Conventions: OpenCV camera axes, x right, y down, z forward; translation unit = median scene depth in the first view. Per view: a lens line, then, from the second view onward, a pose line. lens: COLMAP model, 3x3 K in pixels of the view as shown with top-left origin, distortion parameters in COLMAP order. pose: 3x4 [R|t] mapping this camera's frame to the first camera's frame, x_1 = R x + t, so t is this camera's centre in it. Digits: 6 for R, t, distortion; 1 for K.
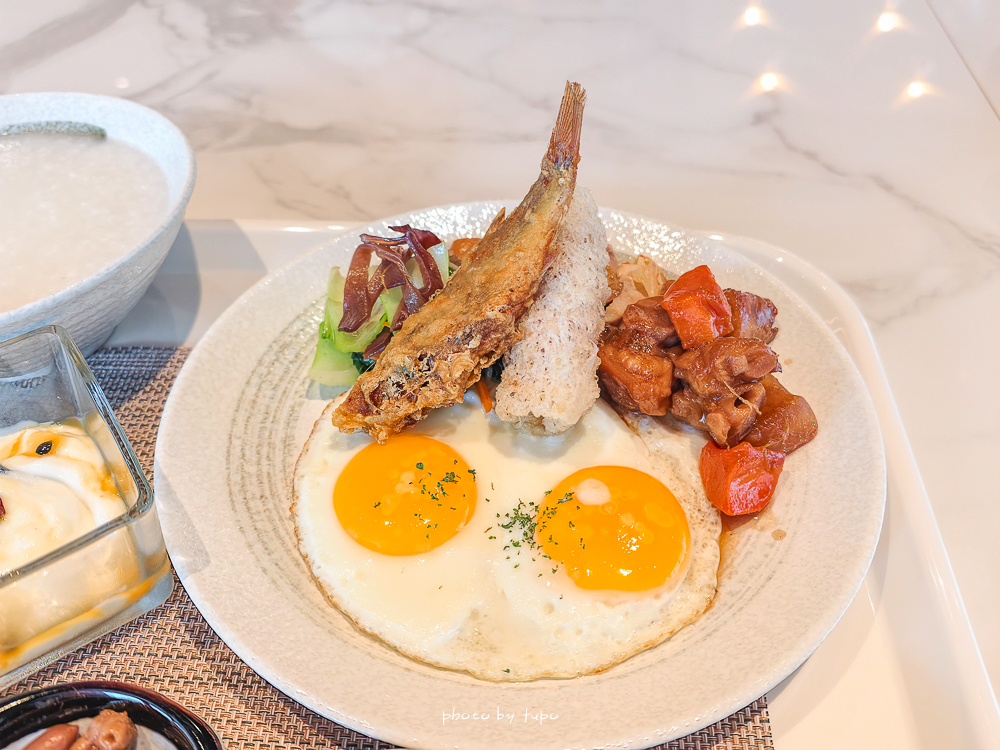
lens RADIAL K [[927.1, 0, 479.2], [0, 927.1, 375.1], [0, 0, 1]] dist [0.201569, -0.579098]
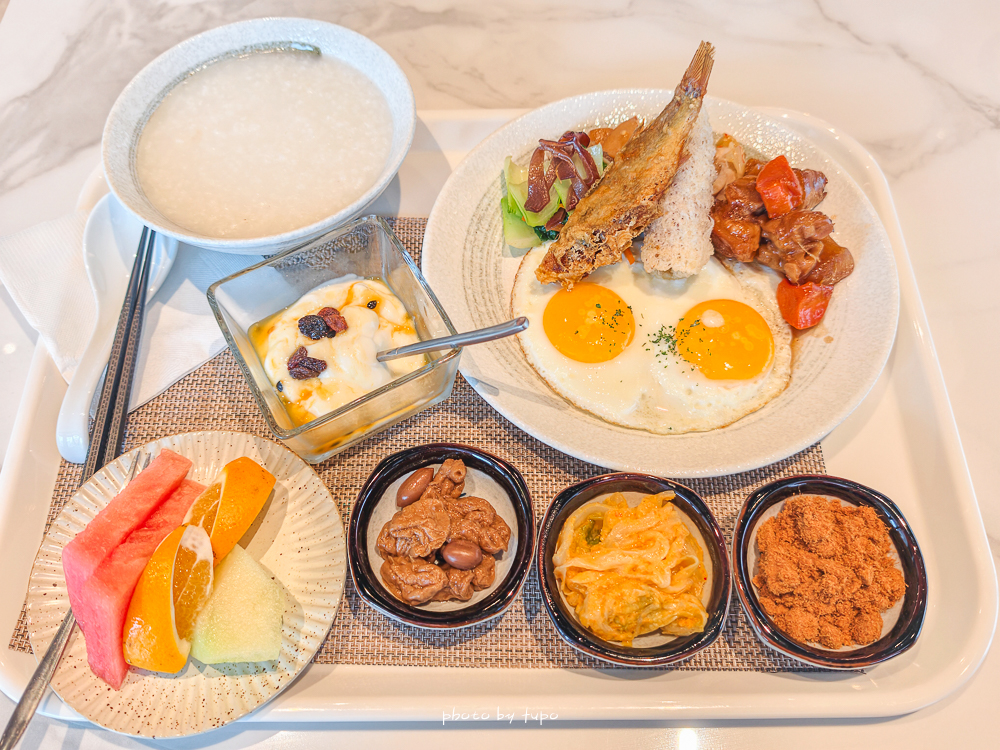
lens RADIAL K [[828.5, 0, 500.0], [0, 828.5, 375.0], [0, 0, 1]] dist [0.074069, -0.173020]
pose [[0.999247, -0.037862, -0.008479, -0.211539], [0.038787, 0.969075, 0.243699, -0.128478], [-0.001010, -0.243844, 0.969814, -0.353165]]
